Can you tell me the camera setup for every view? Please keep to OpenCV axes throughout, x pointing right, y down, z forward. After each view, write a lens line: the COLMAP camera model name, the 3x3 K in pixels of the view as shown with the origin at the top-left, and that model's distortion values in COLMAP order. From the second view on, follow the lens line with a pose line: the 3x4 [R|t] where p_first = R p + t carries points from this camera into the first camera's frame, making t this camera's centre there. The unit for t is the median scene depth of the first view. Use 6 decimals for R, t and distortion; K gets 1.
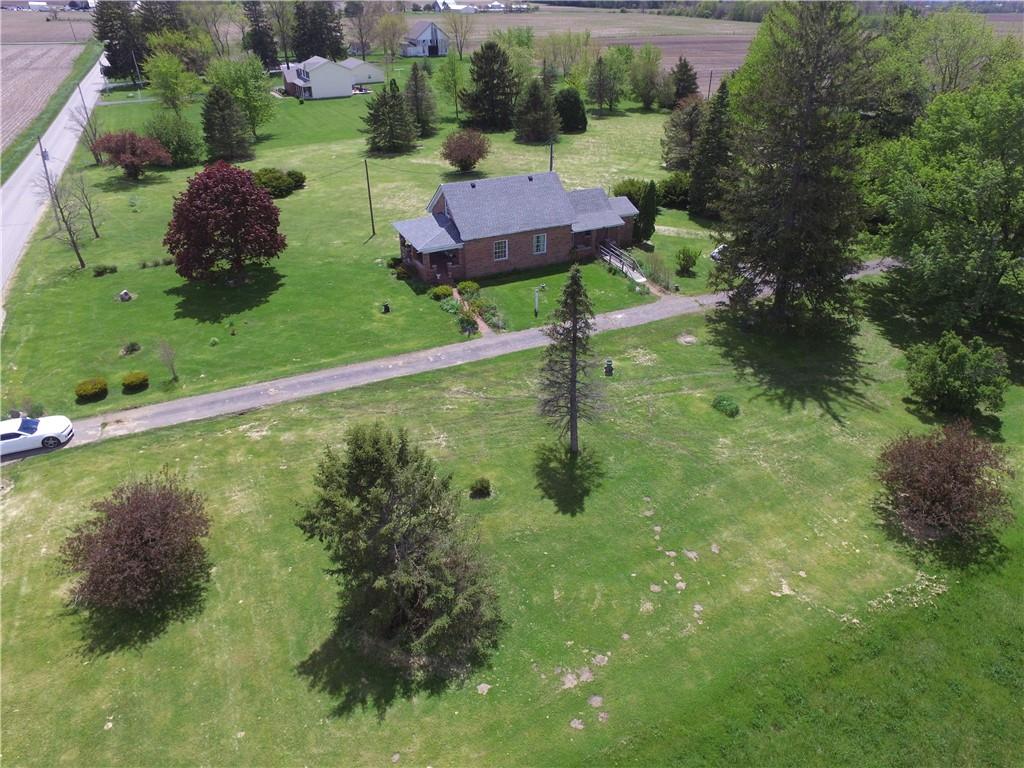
lens RADIAL K [[685.7, 0, 541.5], [0, 685.7, 363.7], [0, 0, 1]] dist [-0.122046, 0.091398]
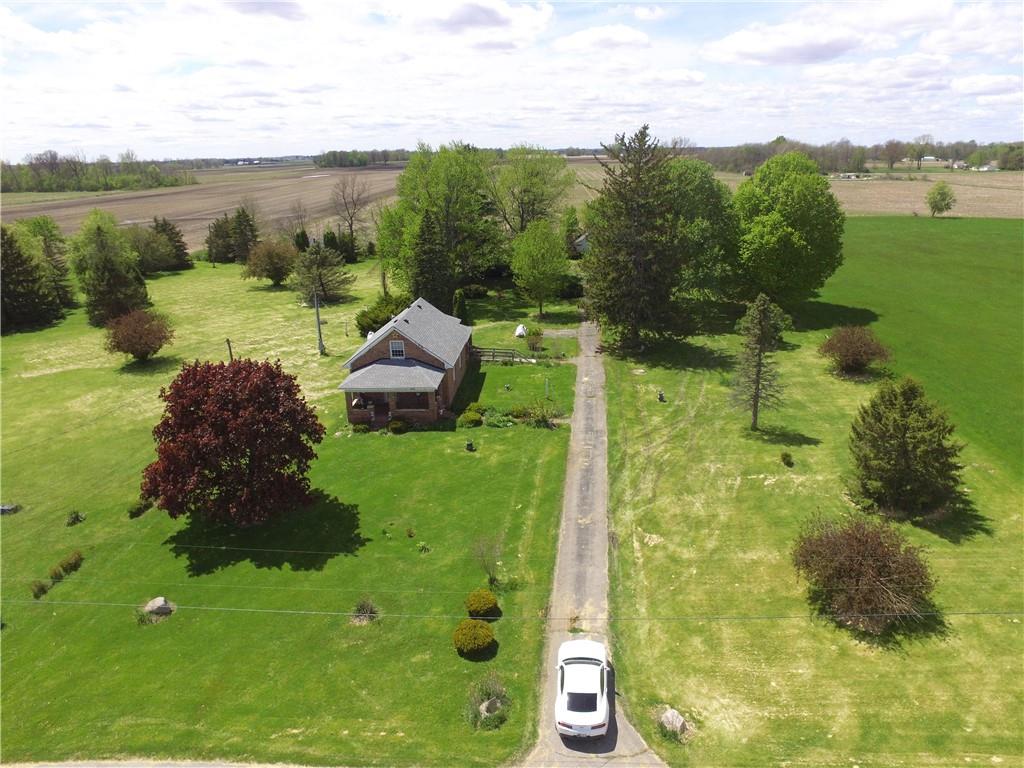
lens RADIAL K [[685.7, 0, 540.4], [0, 685.7, 363.3], [0, 0, 1]] dist [-0.122046, 0.091398]
pose [[0.491514, -0.280752, 0.824374, -1.024921], [0.445667, 0.894355, 0.038866, -0.195909], [-0.748194, 0.348293, 0.564710, 0.386477]]
